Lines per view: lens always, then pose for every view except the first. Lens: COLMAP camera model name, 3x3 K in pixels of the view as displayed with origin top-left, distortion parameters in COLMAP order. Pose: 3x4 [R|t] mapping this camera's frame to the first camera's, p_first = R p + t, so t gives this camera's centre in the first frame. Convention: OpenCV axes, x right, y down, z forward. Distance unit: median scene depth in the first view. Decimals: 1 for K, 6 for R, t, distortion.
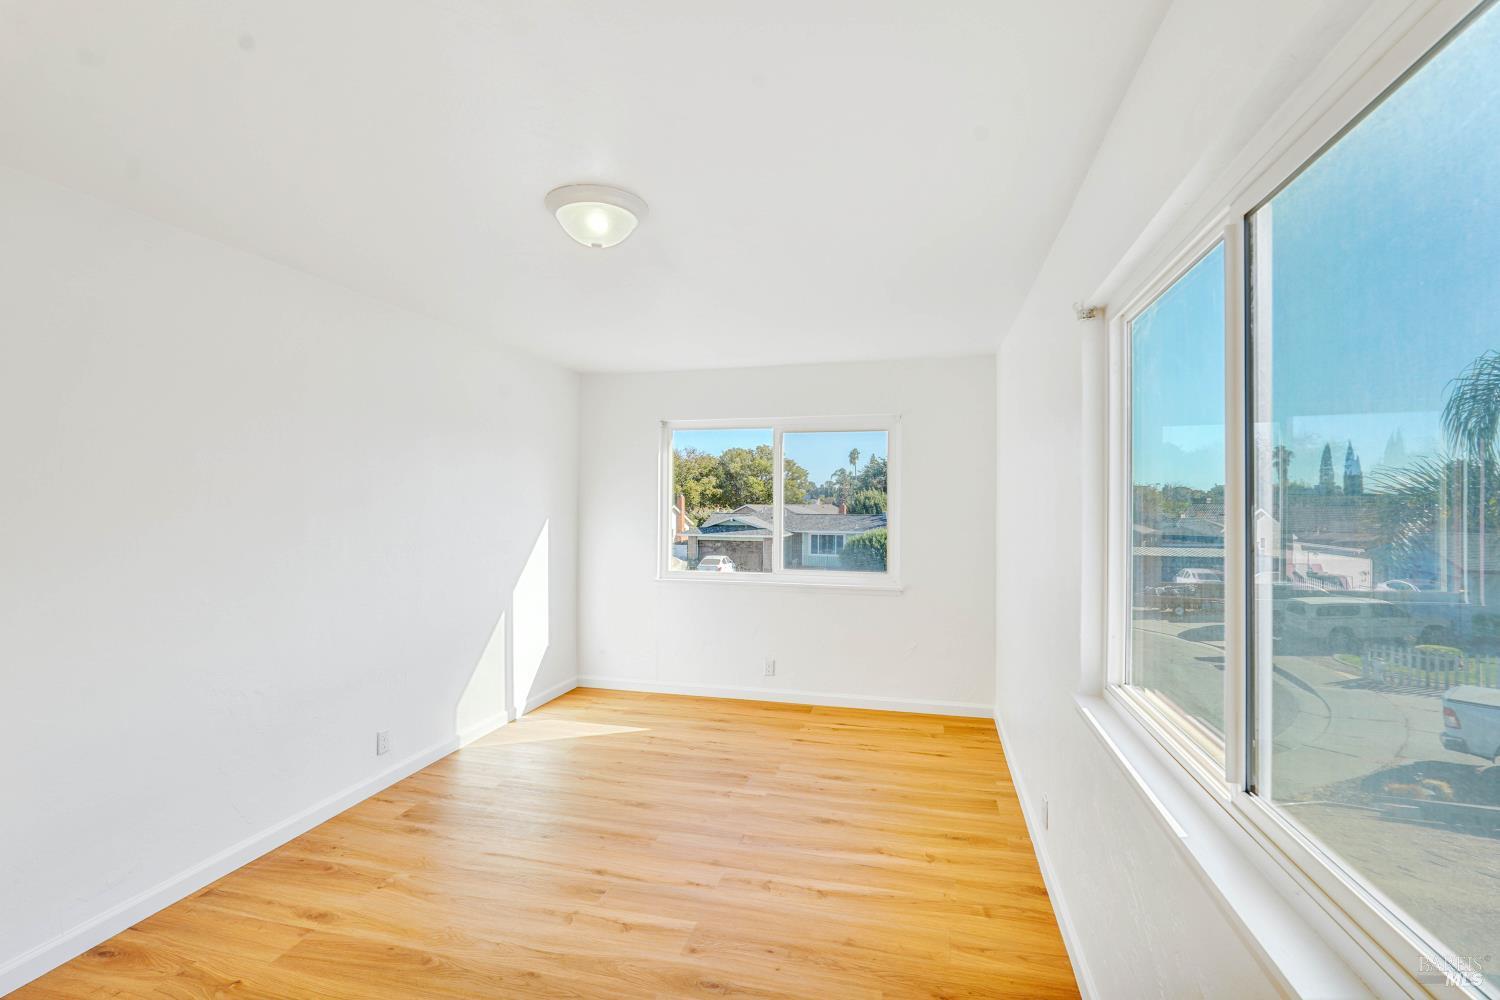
lens RADIAL K [[704.8, 0, 749.8], [0, 704.8, 496.4], [0, 0, 1]] dist [-0.005636, 0.001837]
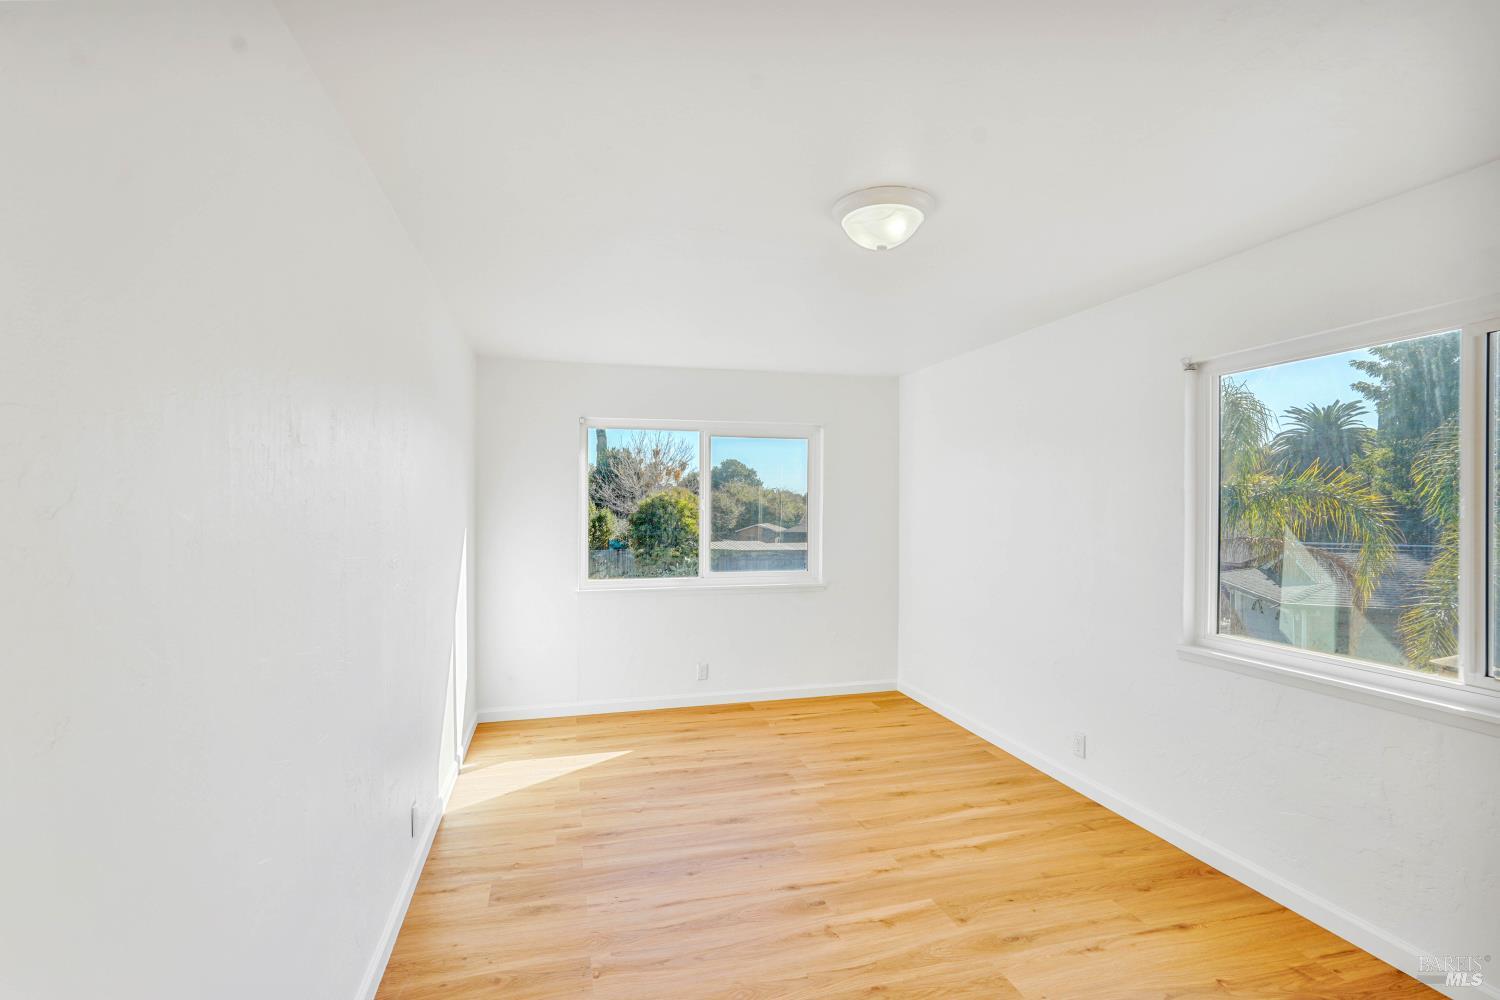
lens RADIAL K [[704.8, 0, 744.7], [0, 704.8, 508.7], [0, 0, 1]] dist [-0.005636, 0.001837]
pose [[0.862913, -0.005808, 0.505320, -0.558776], [-0.000576, 0.999922, 0.012477, -0.000420], [-0.505353, -0.011058, 0.862842, 0.148326]]
